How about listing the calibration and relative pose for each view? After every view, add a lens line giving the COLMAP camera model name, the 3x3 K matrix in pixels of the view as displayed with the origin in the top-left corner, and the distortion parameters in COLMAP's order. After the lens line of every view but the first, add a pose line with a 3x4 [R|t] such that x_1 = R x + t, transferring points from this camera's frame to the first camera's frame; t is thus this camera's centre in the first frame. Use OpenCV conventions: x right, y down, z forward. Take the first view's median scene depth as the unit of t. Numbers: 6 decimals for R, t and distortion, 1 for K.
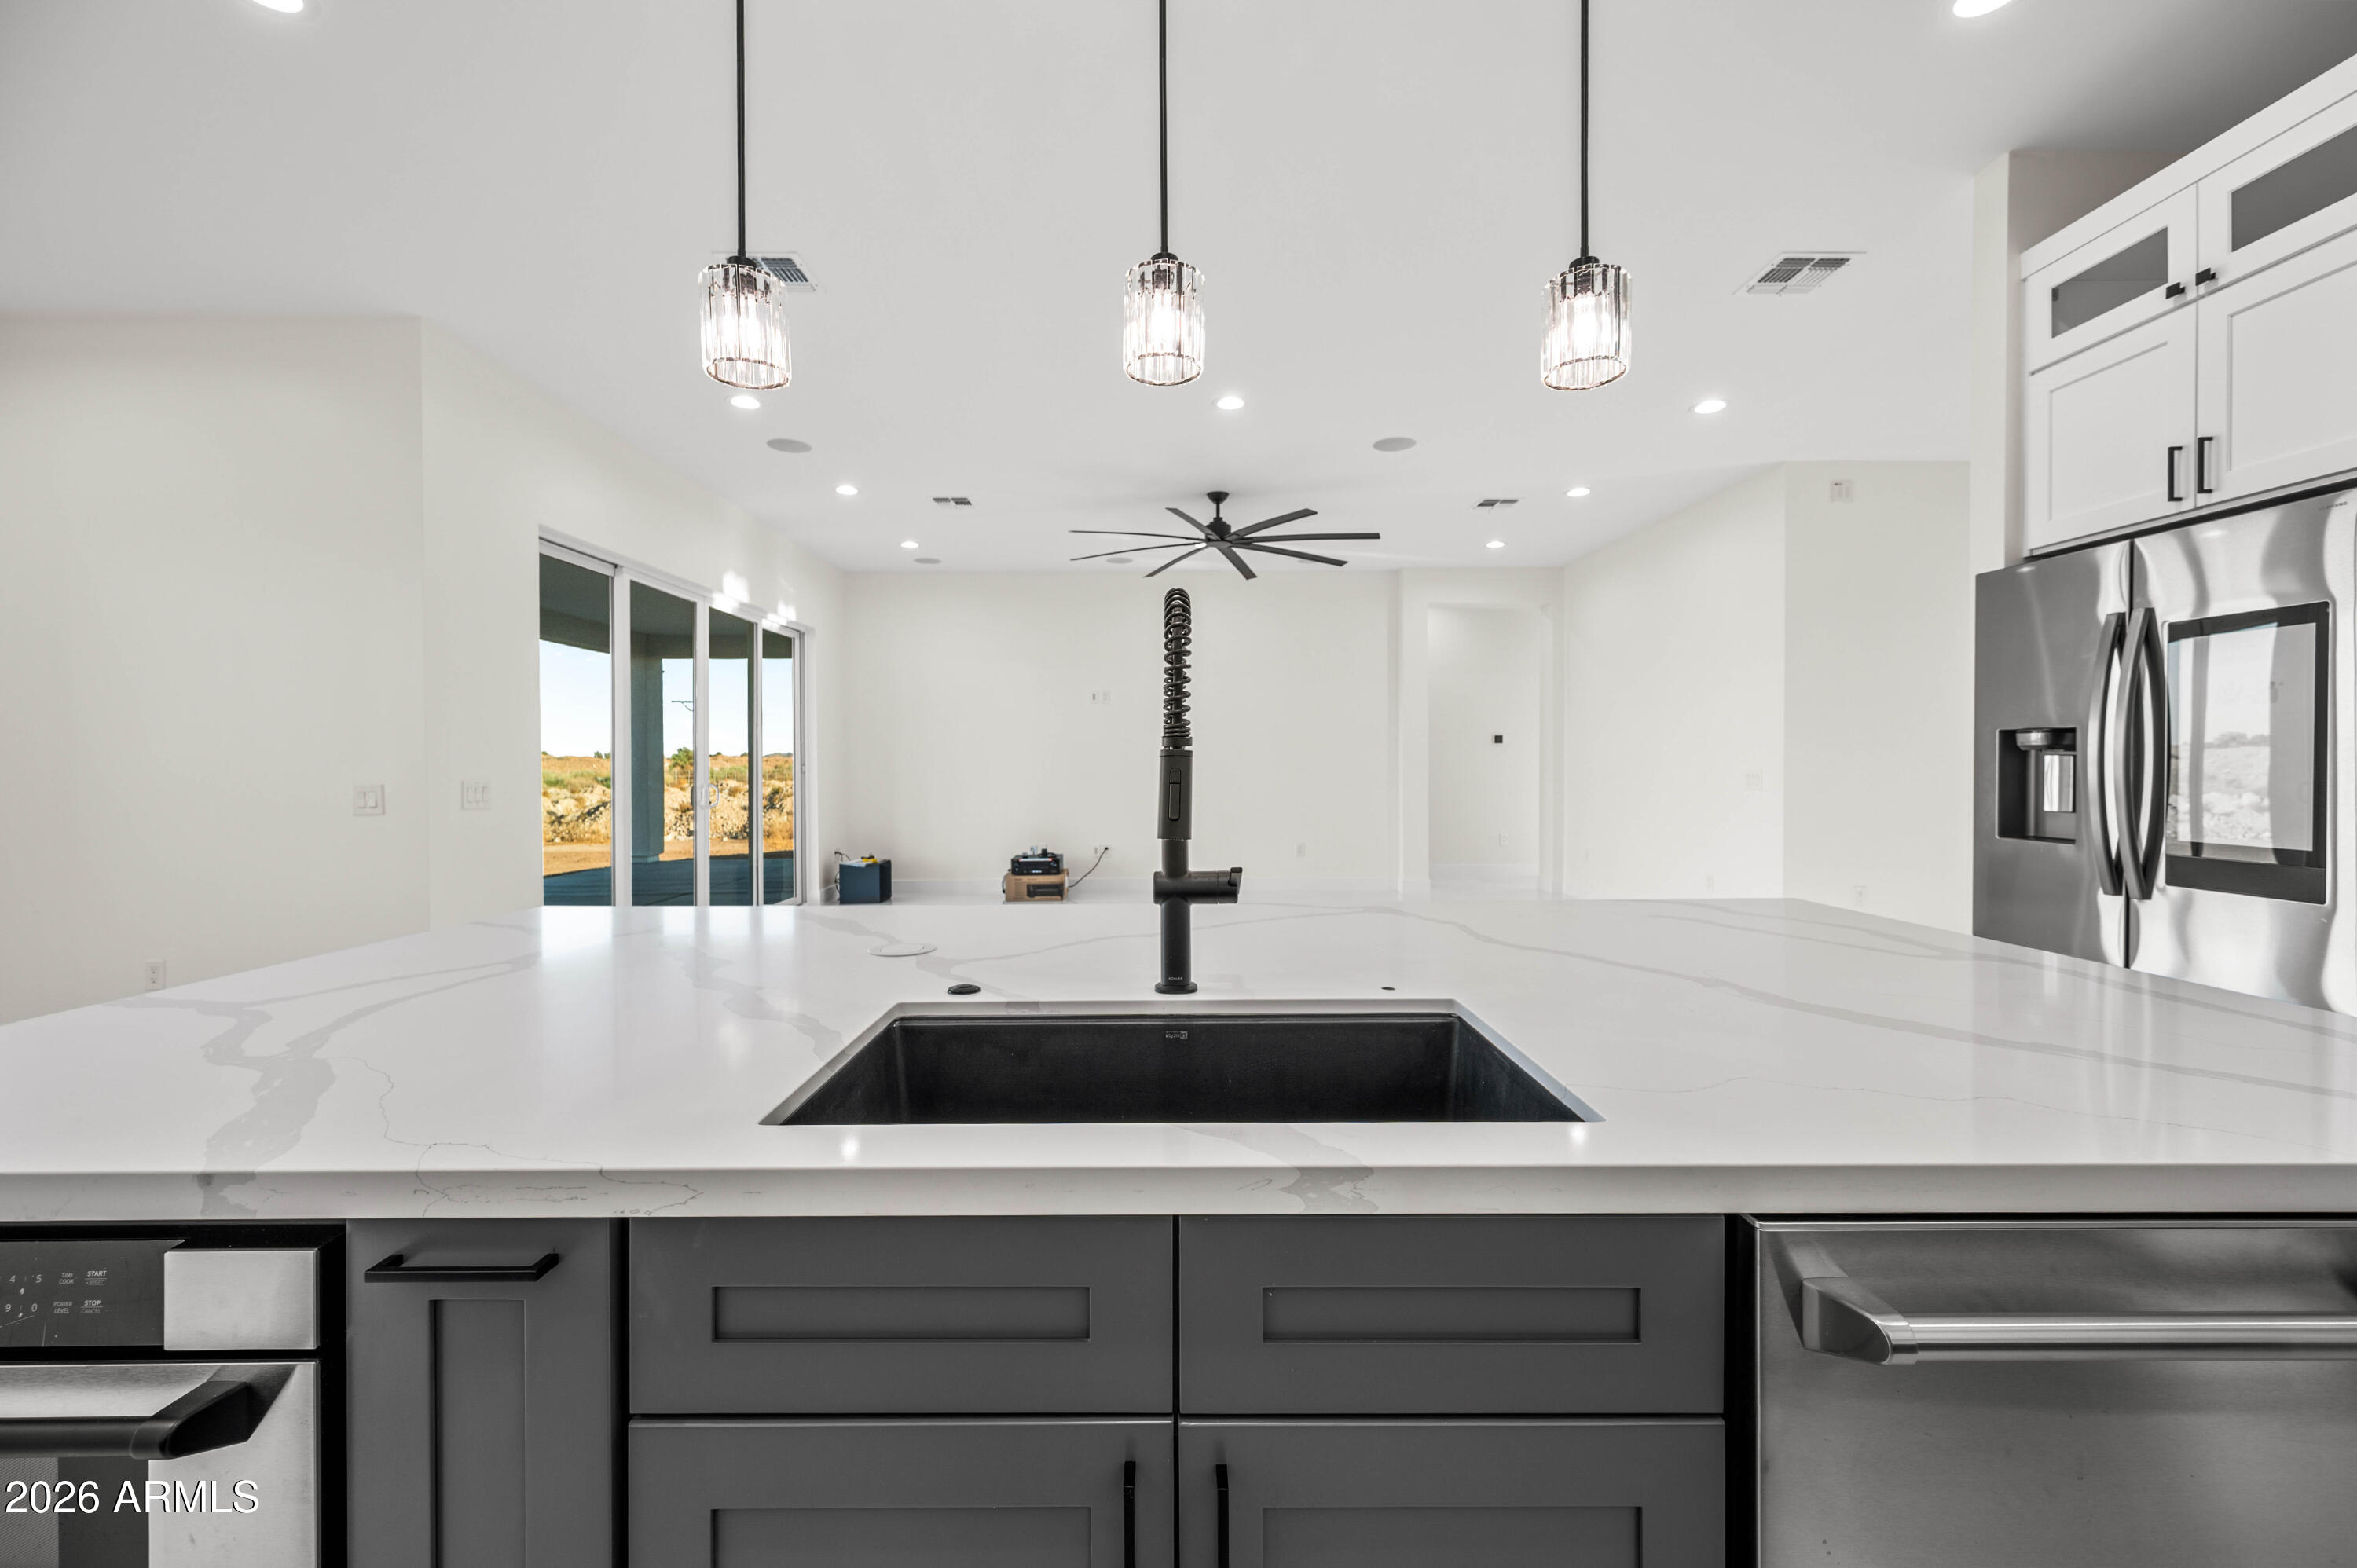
lens RADIAL K [[935.9, 0, 1176.8], [0, 935.9, 778.6], [0, 0, 1]] dist [-0.002062, 0.001297]
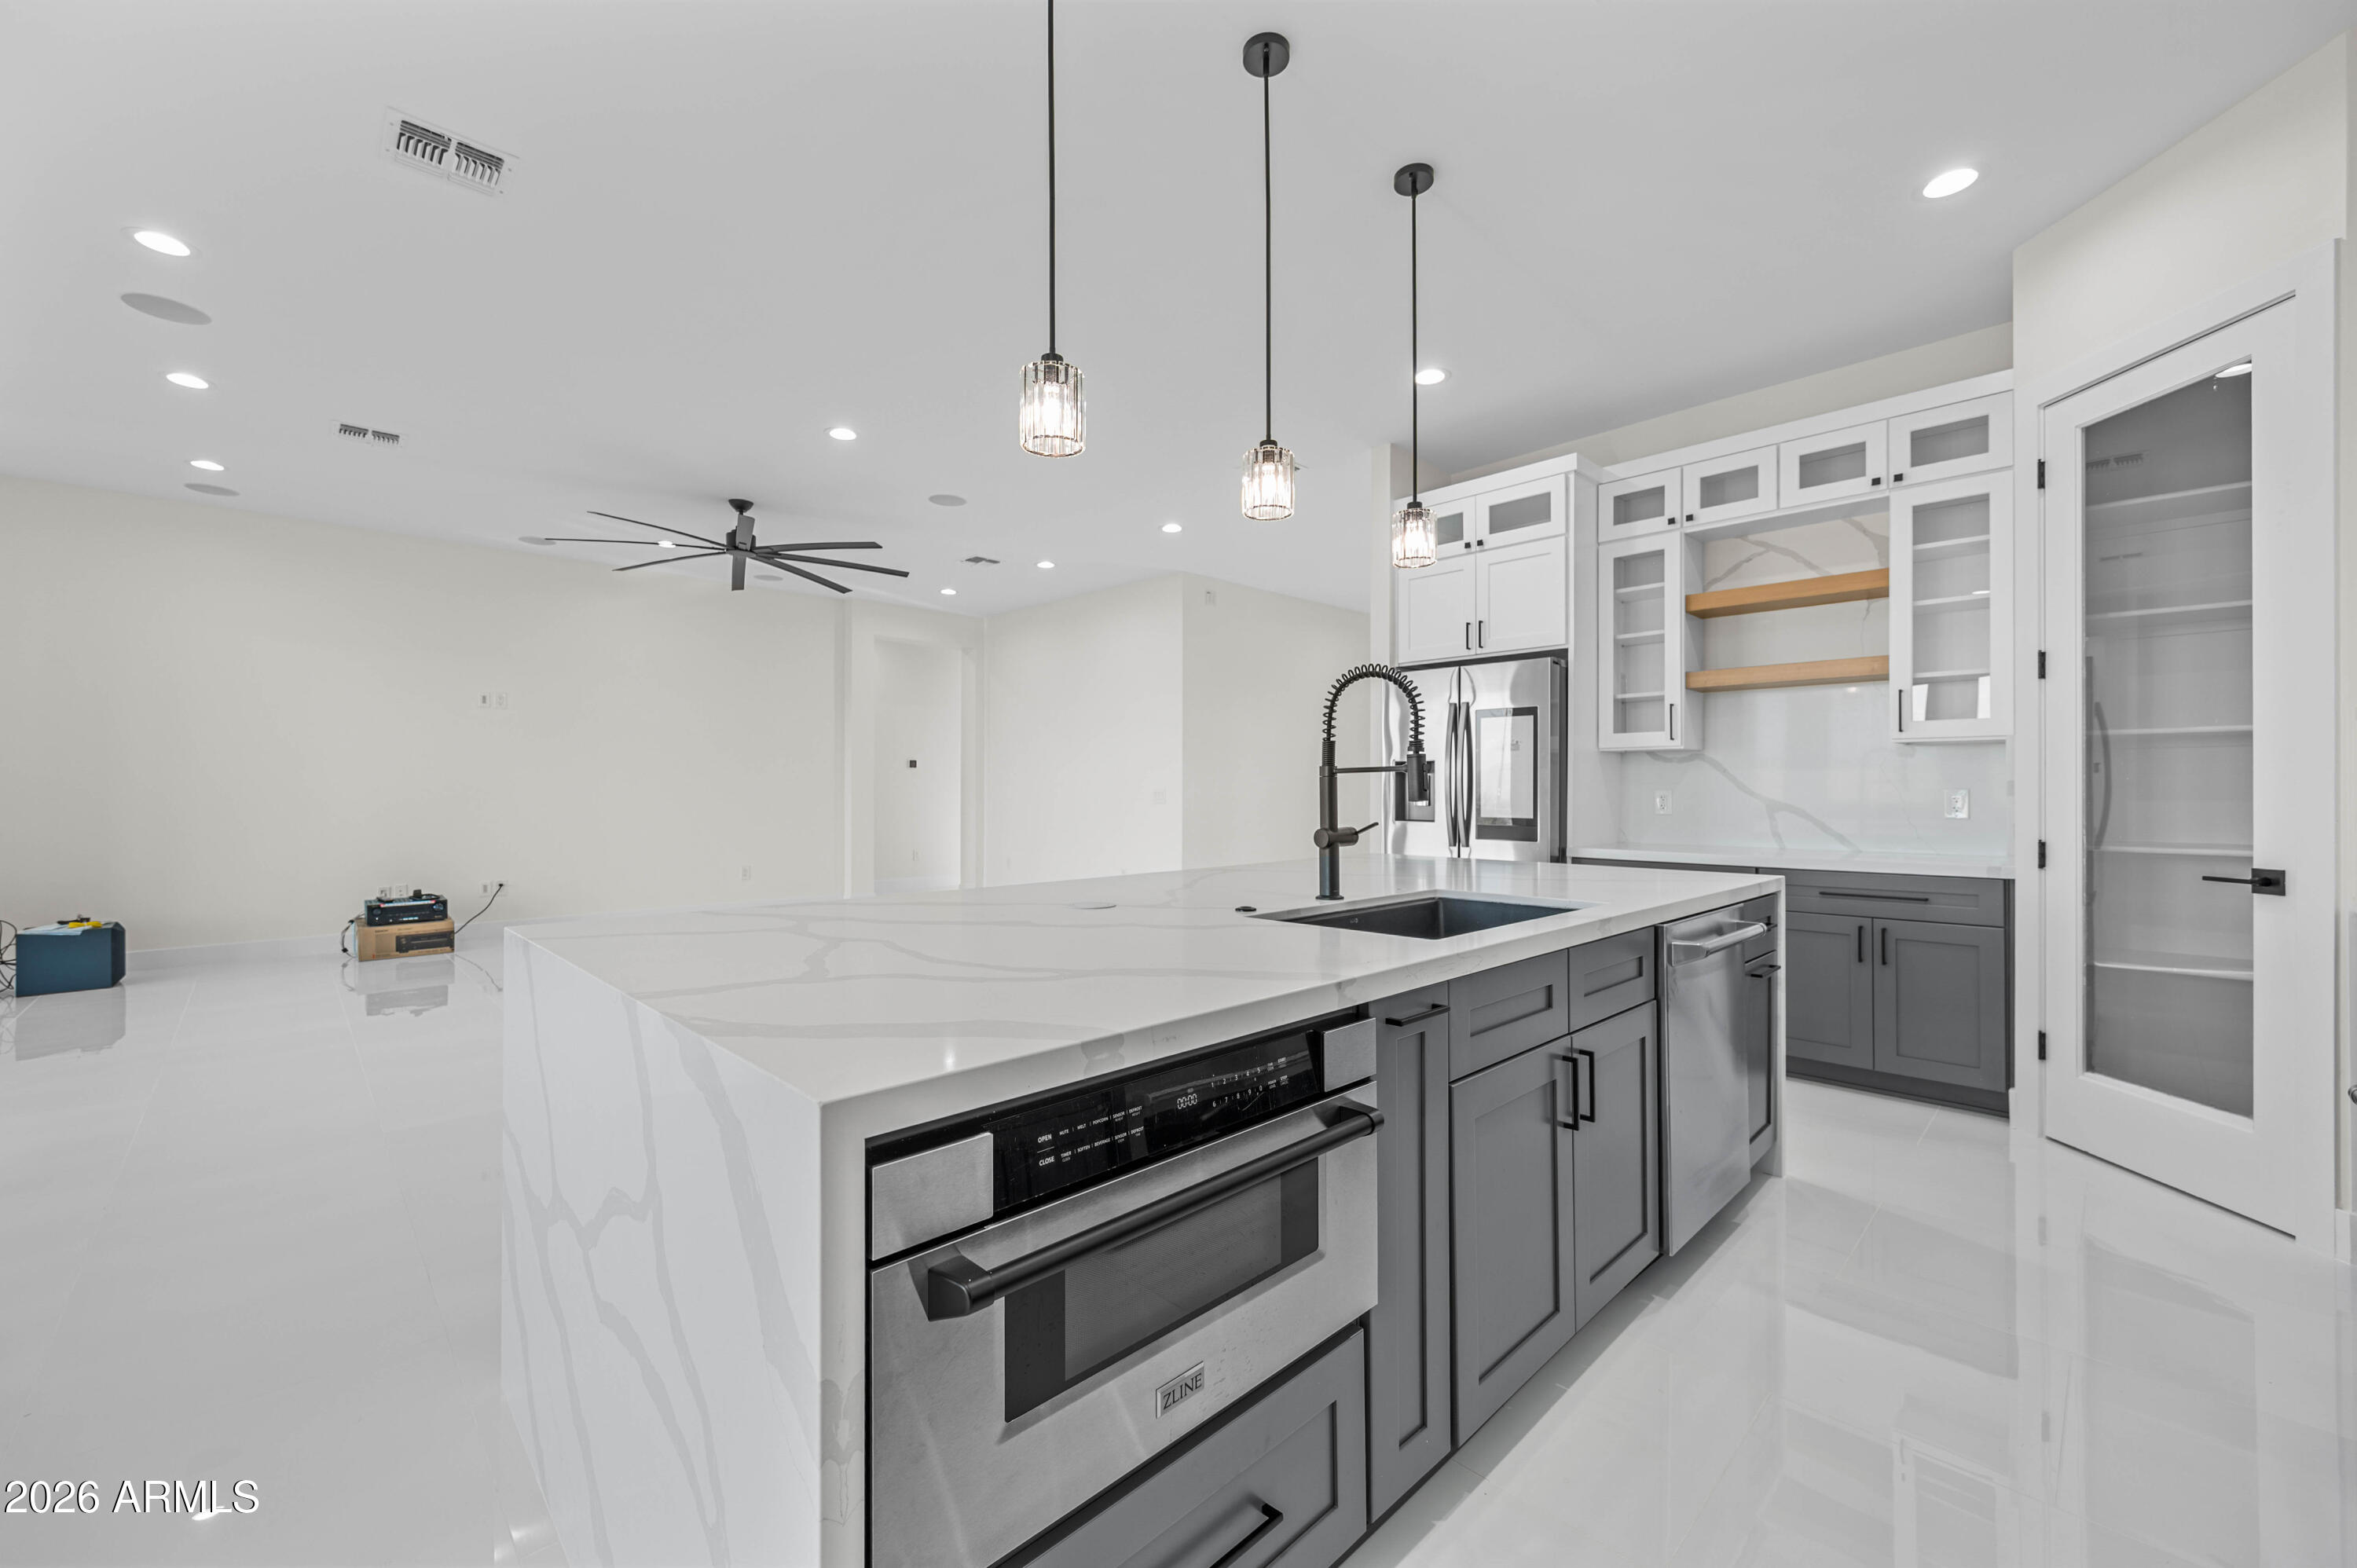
lens RADIAL K [[935.9, 0, 1171.5], [0, 935.9, 798.7], [0, 0, 1]] dist [-0.002062, 0.001297]
pose [[0.721683, -0.001836, 0.692222, -0.281815], [0.008091, 0.999951, -0.005783, 0.010979], [-0.692177, 0.009774, 0.721662, -0.002676]]
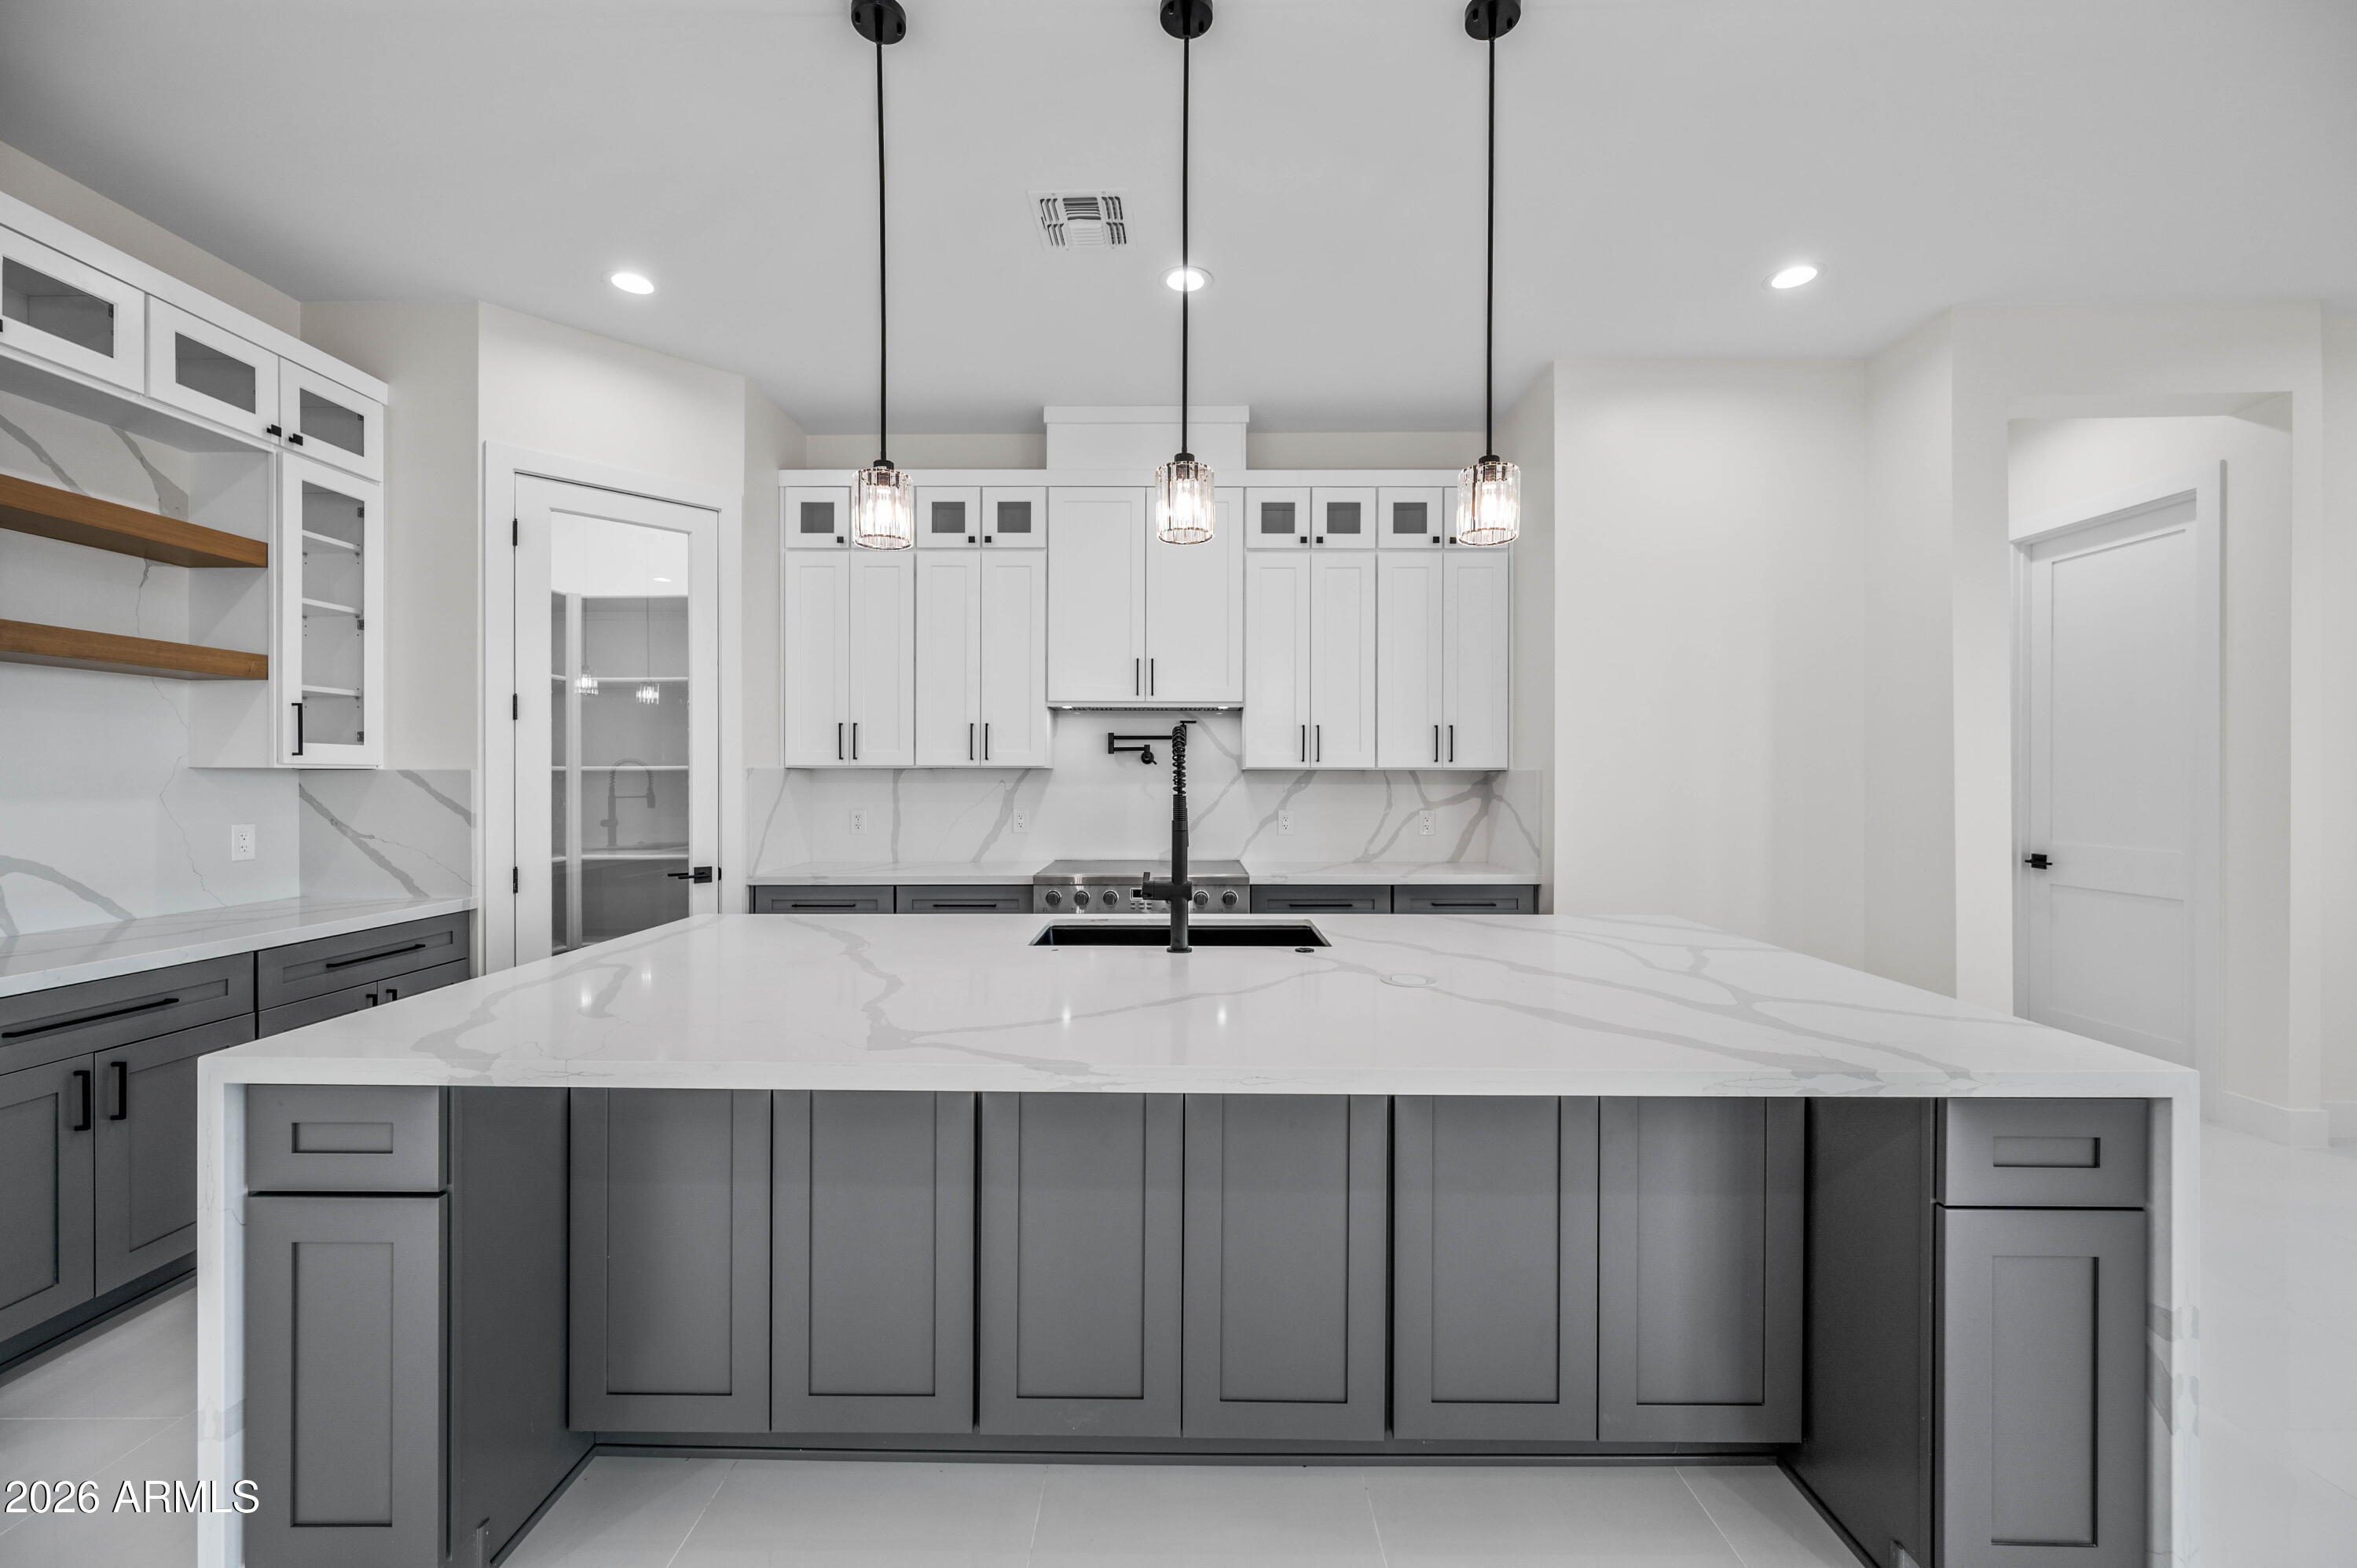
lens RADIAL K [[935.9, 0, 1174.5], [0, 935.9, 778.2], [0, 0, 1]] dist [-0.002062, 0.001297]
pose [[-0.999952, 0.002579, 0.009400, -0.003050], [0.002729, 0.999868, 0.016015, -0.024259], [-0.009357, 0.016040, -0.999828, 0.553920]]
